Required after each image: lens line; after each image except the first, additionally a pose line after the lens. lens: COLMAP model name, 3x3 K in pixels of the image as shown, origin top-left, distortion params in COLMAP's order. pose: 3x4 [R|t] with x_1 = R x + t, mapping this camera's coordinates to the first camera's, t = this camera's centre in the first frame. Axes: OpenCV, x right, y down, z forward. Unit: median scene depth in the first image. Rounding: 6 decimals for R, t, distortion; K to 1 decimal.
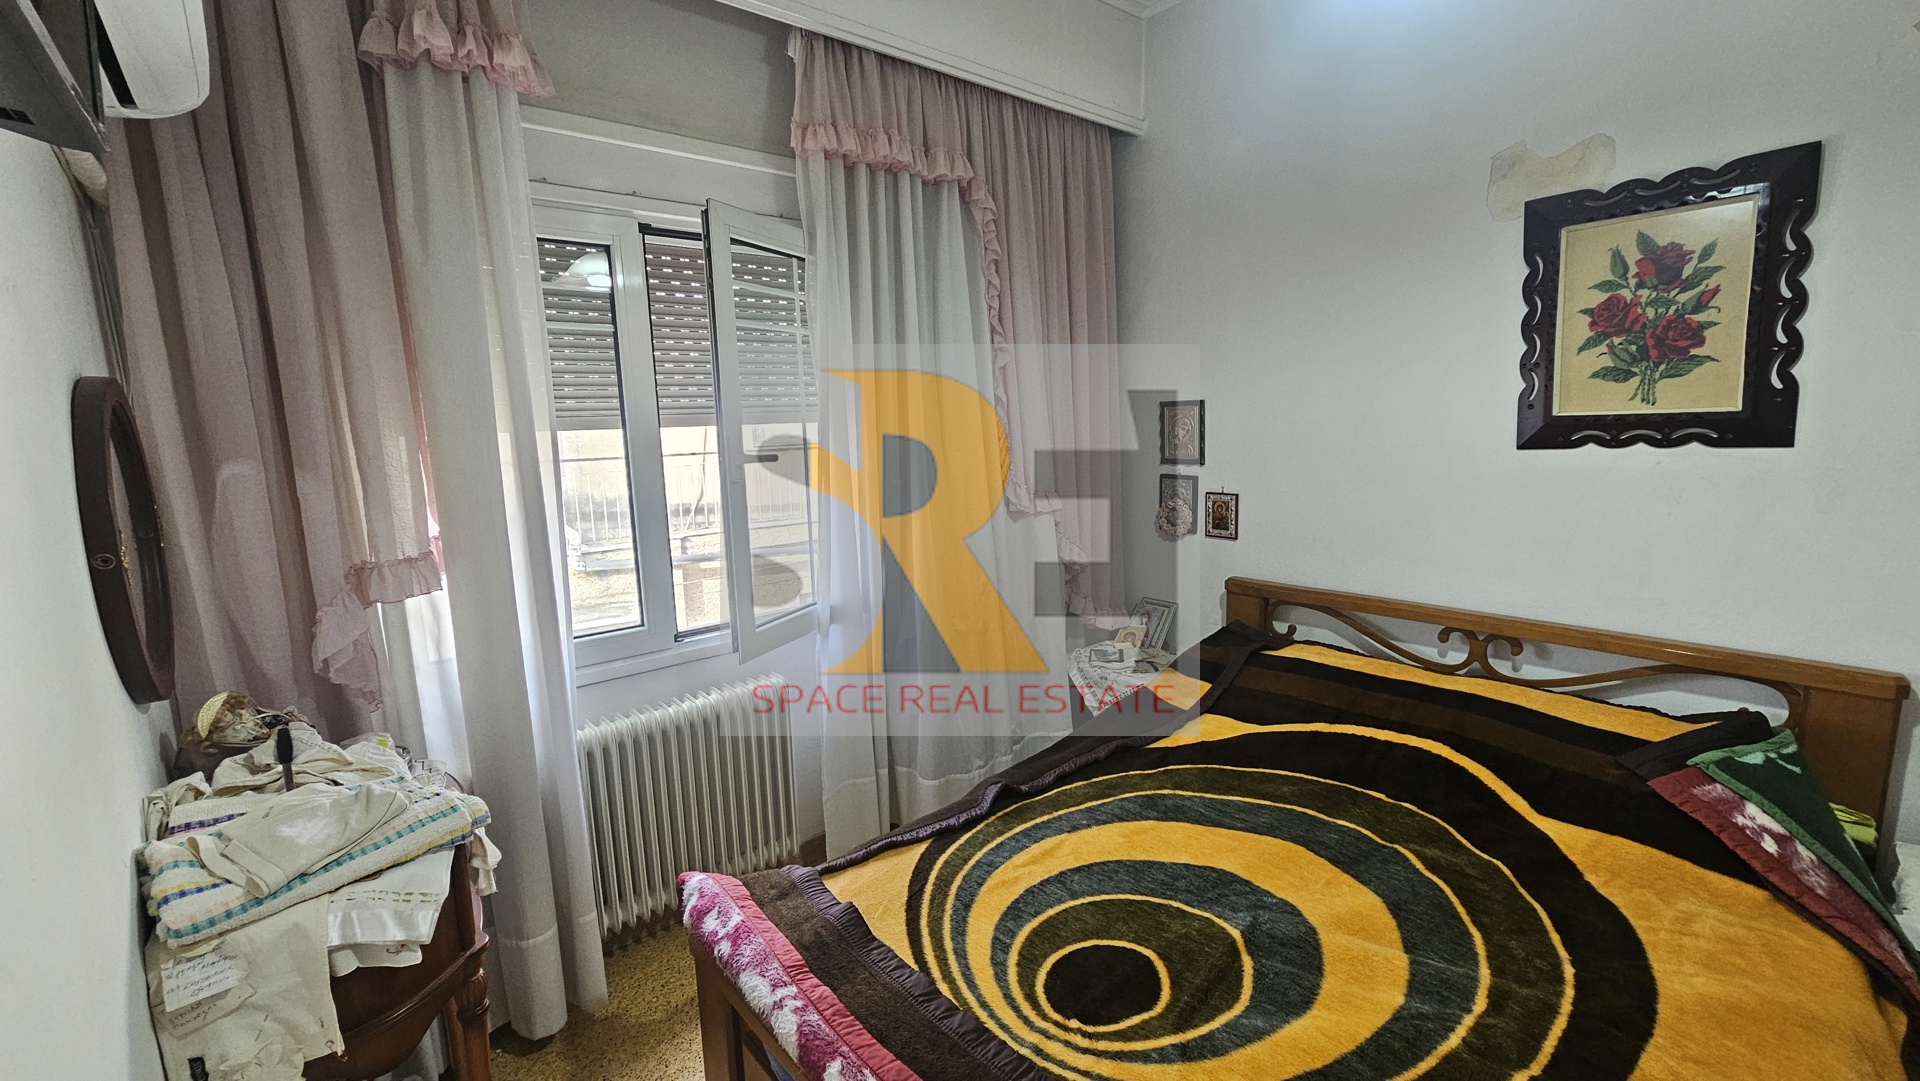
lens RADIAL K [[787.4, 0, 962.8], [0, 787.4, 537.4], [0, 0, 1]] dist [-0.002837, 0.000322]
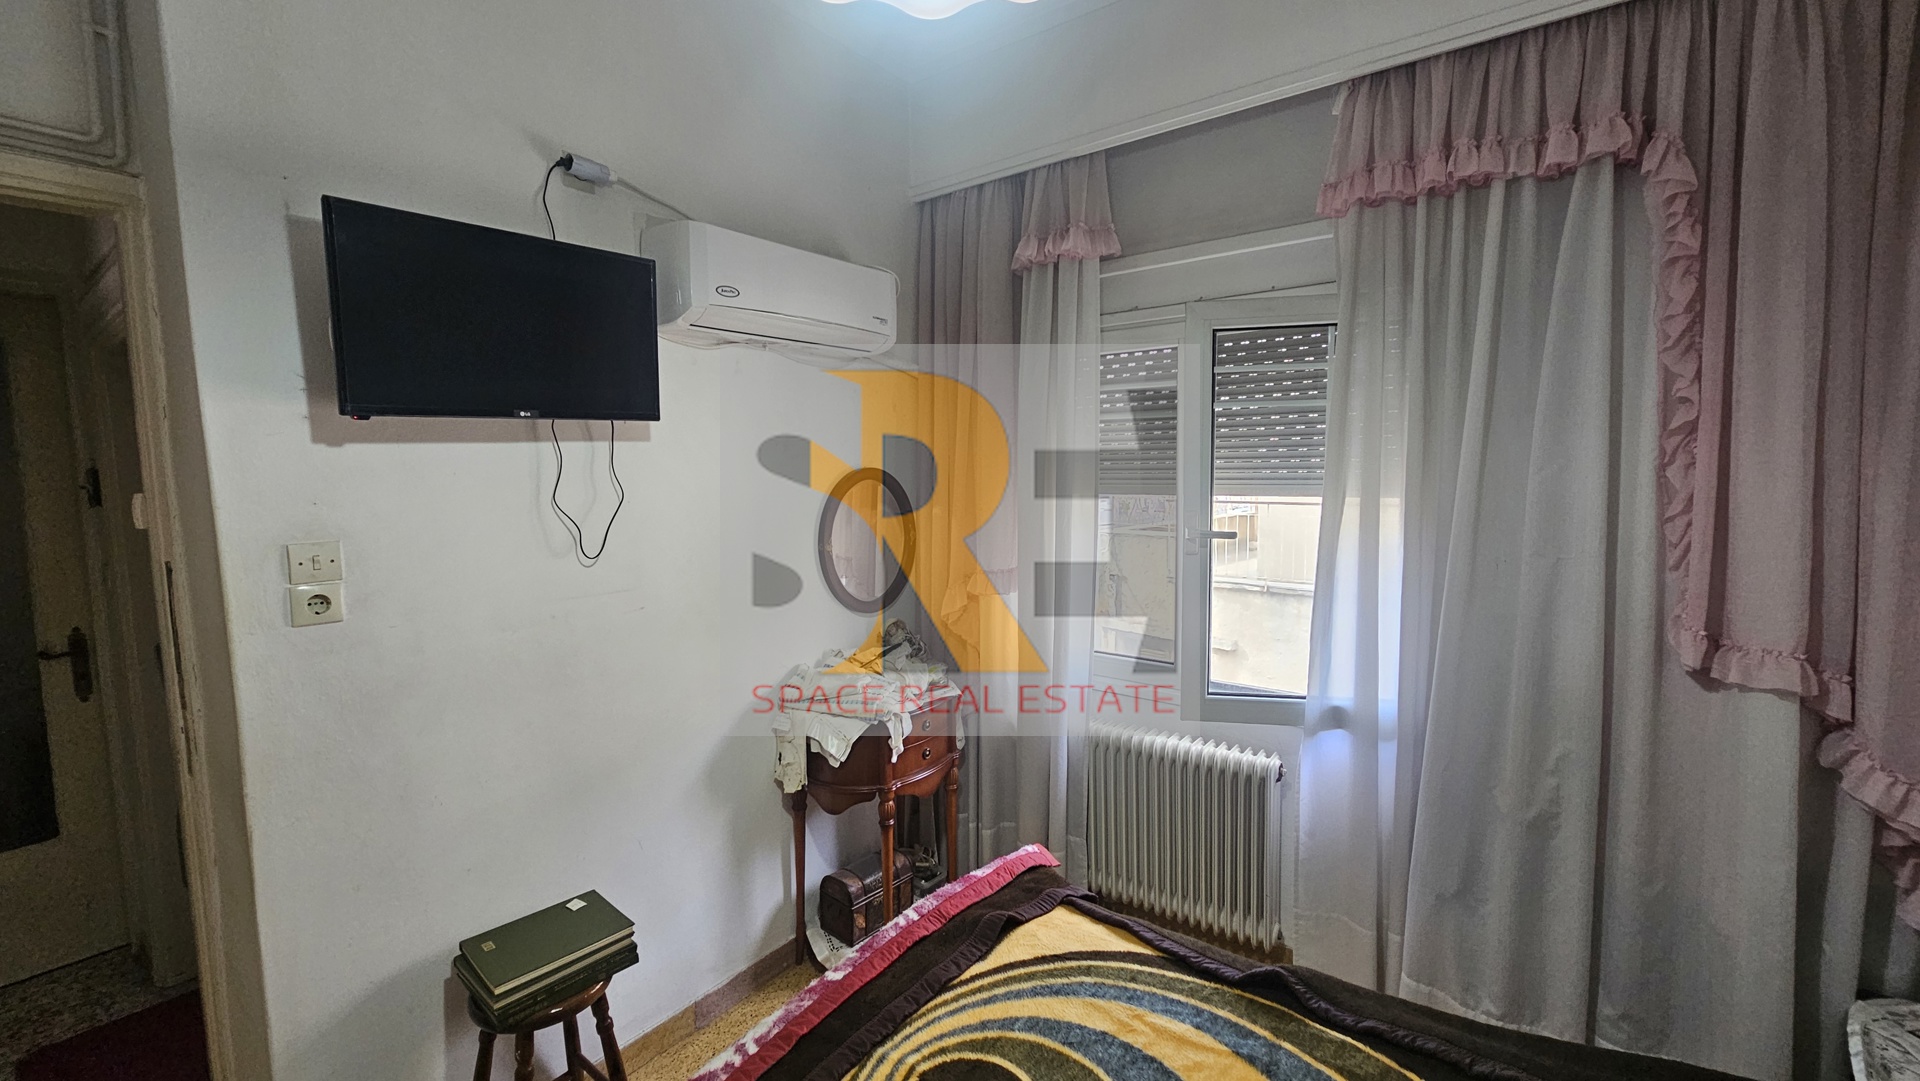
lens RADIAL K [[787.4, 0, 962.8], [0, 787.4, 537.4], [0, 0, 1]] dist [-0.002837, 0.000322]
pose [[0.211042, 0.103379, -0.971995, 0.806797], [-0.157050, 0.985059, 0.070669, -0.137311], [0.964778, 0.137738, 0.224124, 0.528396]]
